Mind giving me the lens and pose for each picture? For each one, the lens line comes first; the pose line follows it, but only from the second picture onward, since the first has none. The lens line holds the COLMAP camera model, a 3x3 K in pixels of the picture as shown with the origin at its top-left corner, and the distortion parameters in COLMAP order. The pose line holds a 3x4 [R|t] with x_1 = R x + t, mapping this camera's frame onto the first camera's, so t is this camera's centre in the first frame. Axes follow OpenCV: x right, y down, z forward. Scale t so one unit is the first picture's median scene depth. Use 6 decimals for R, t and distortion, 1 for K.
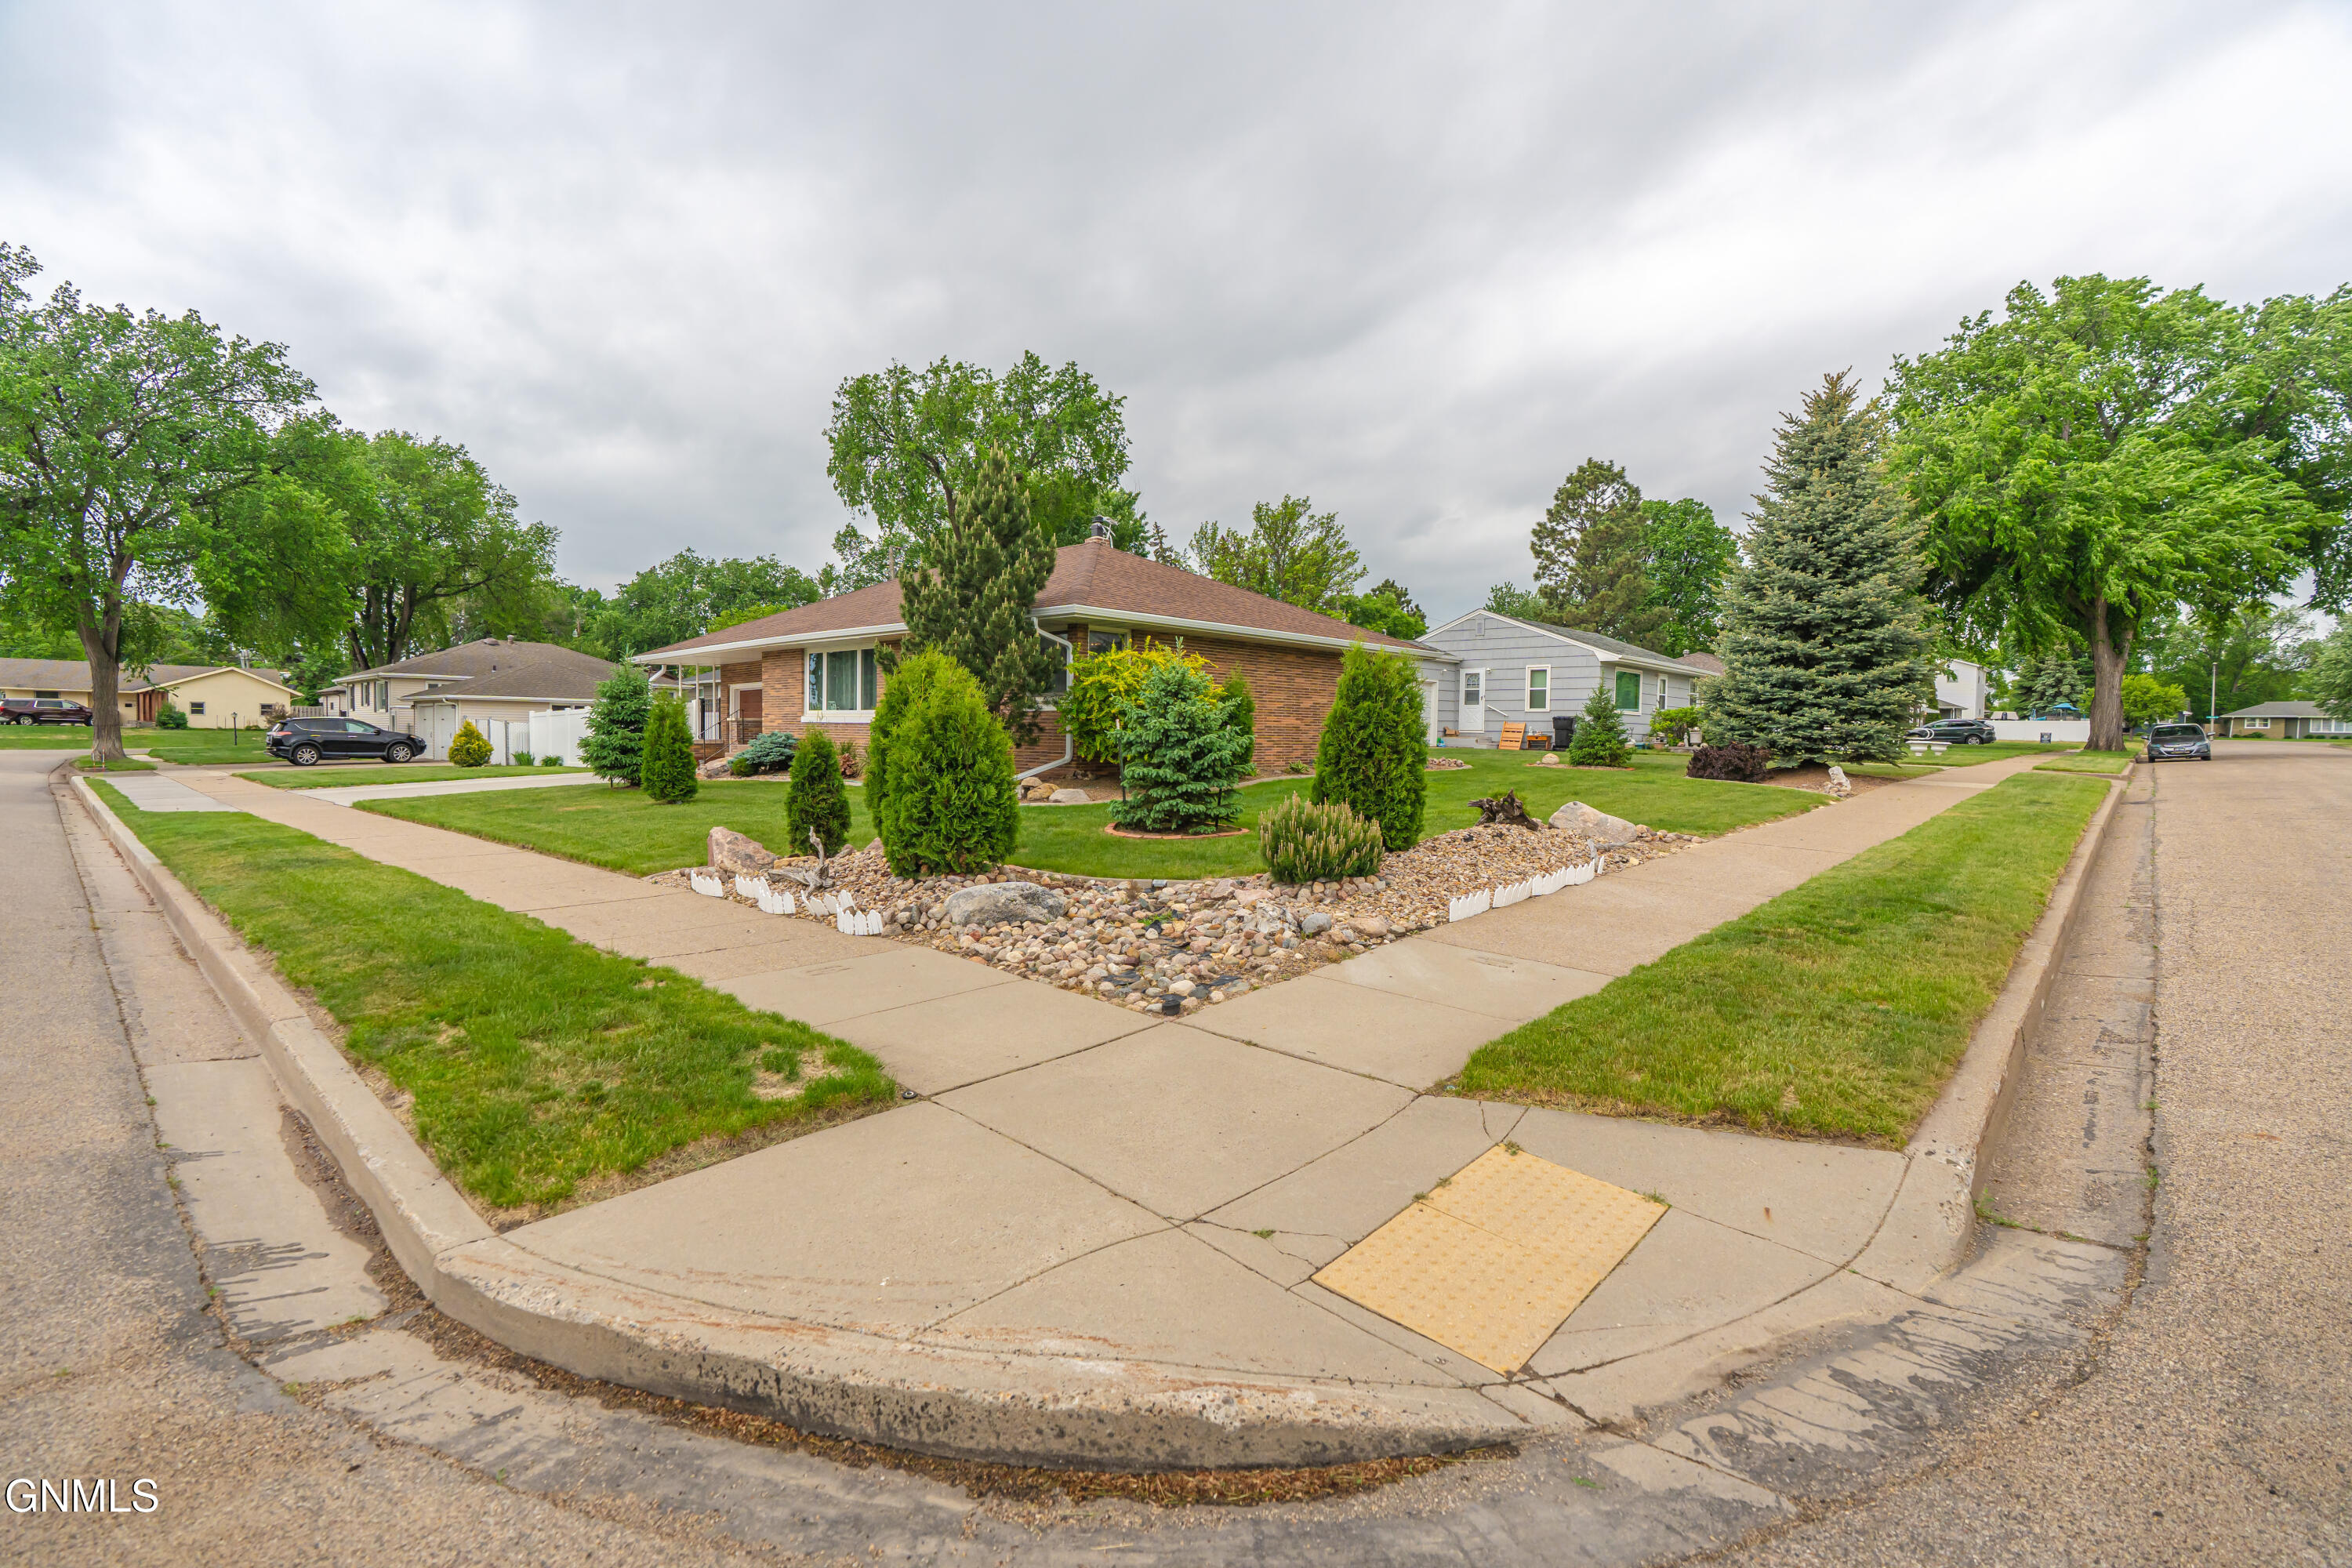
lens RADIAL K [[1043.7, 0, 1168.0], [0, 1043.7, 762.2], [0, 0, 1]] dist [-0.005608, 0.000903]
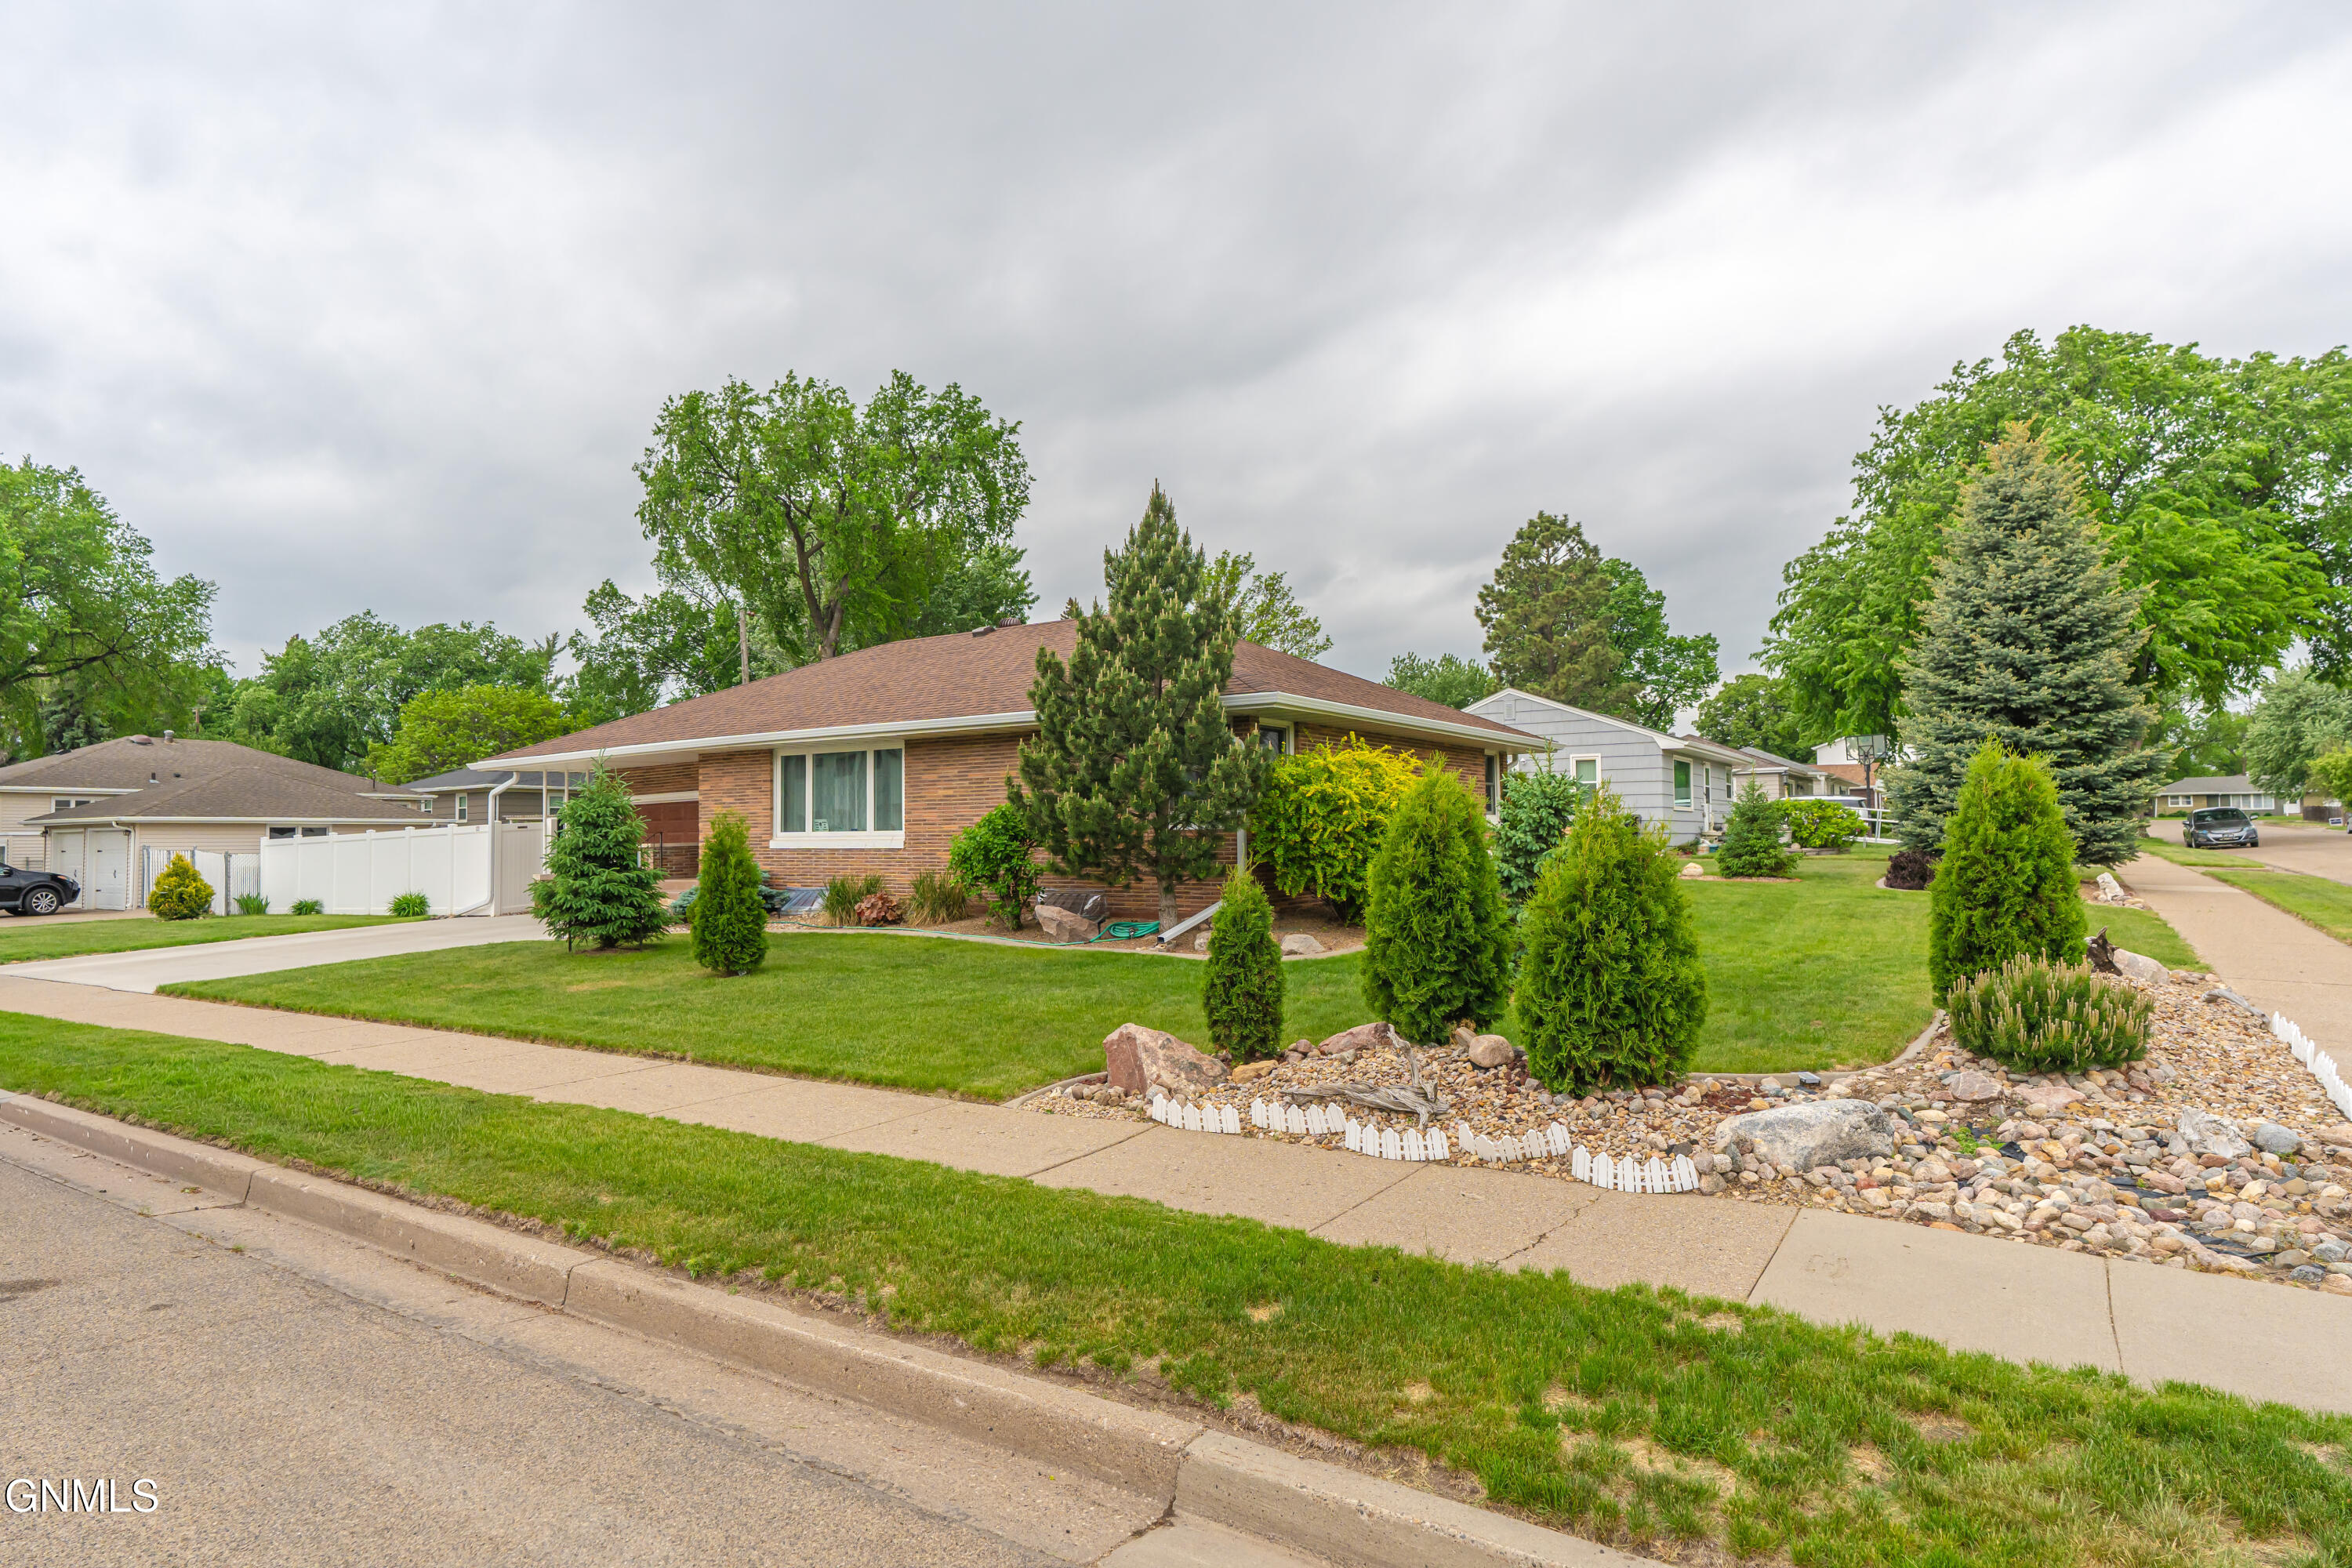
lens RADIAL K [[1278.1, 0, 1158.7], [0, 1278.1, 791.1], [0, 0, 1]] dist [-0.000819, 0.000325]
pose [[0.987875, -0.018275, 0.154169, -0.213848], [0.027982, 0.997743, -0.061034, -0.015666], [-0.152706, 0.064608, 0.986158, 0.060391]]
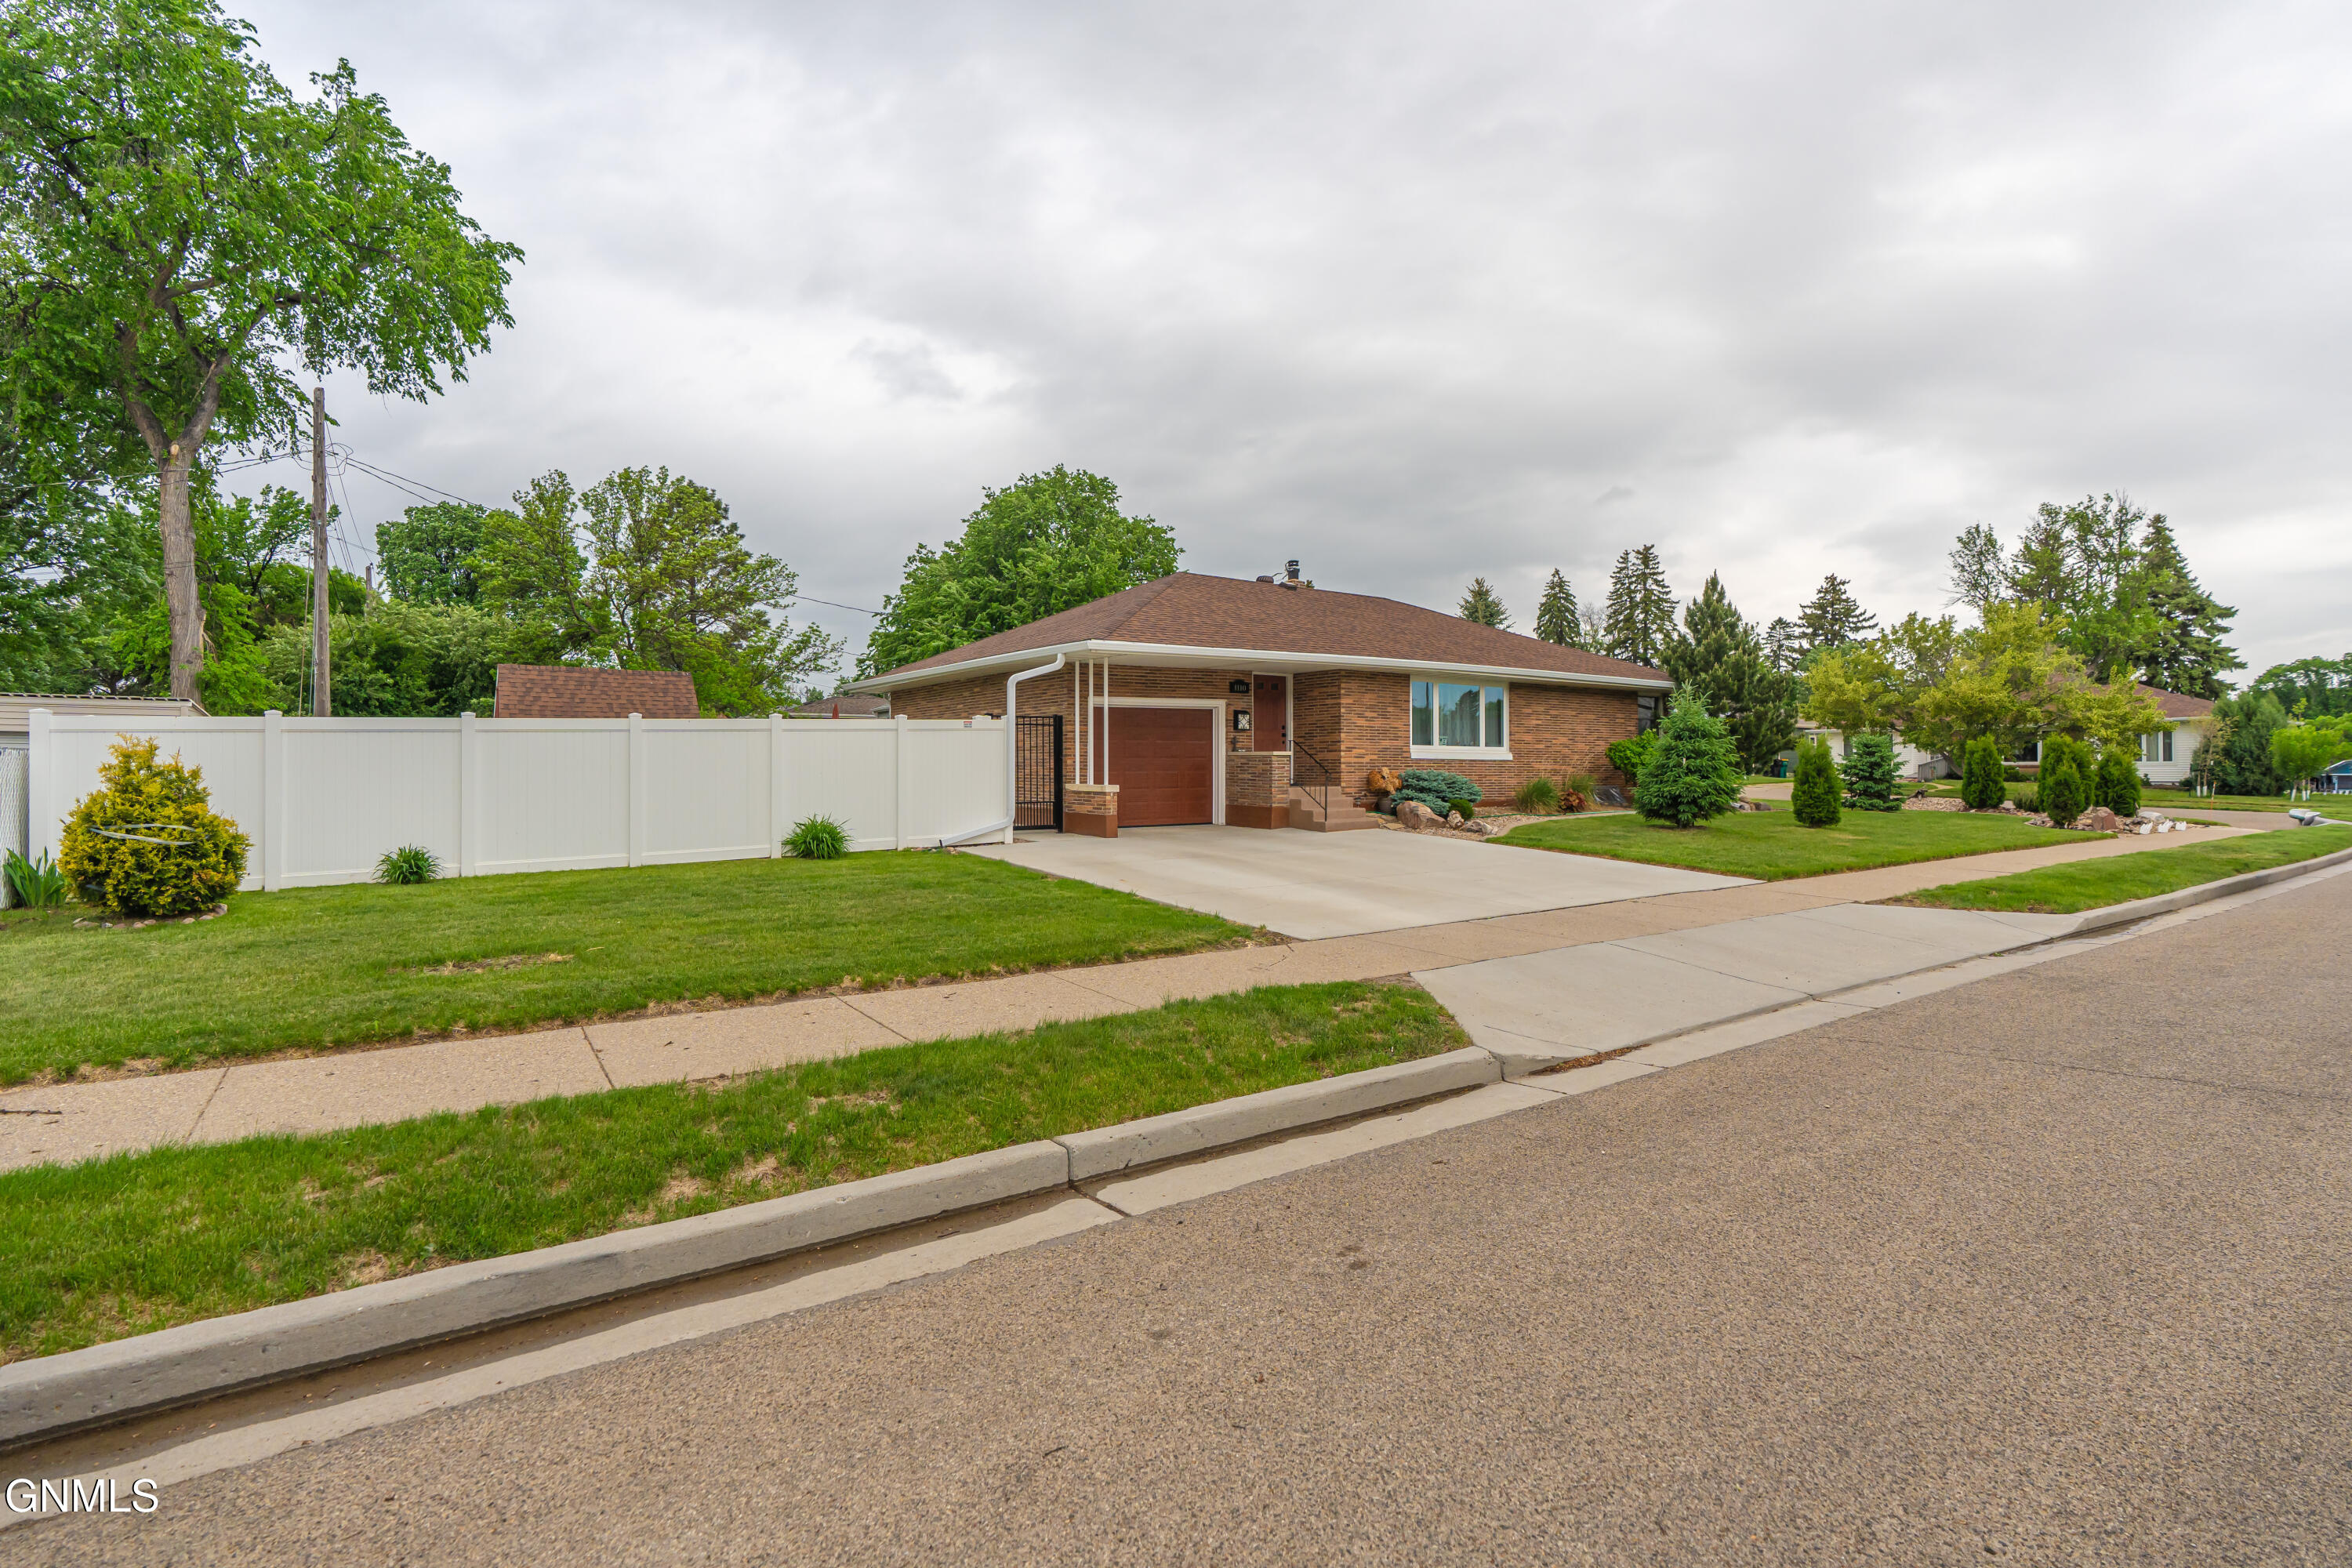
lens RADIAL K [[1081.3, 0, 1191.1], [0, 1081.3, 765.6], [0, 0, 1]] dist [-0.000607, 0.000156]
pose [[0.208692, -0.008033, 0.977948, -1.251511], [0.031553, 0.999501, 0.001477, -0.038884], [-0.977472, 0.030550, 0.208841, 0.971830]]
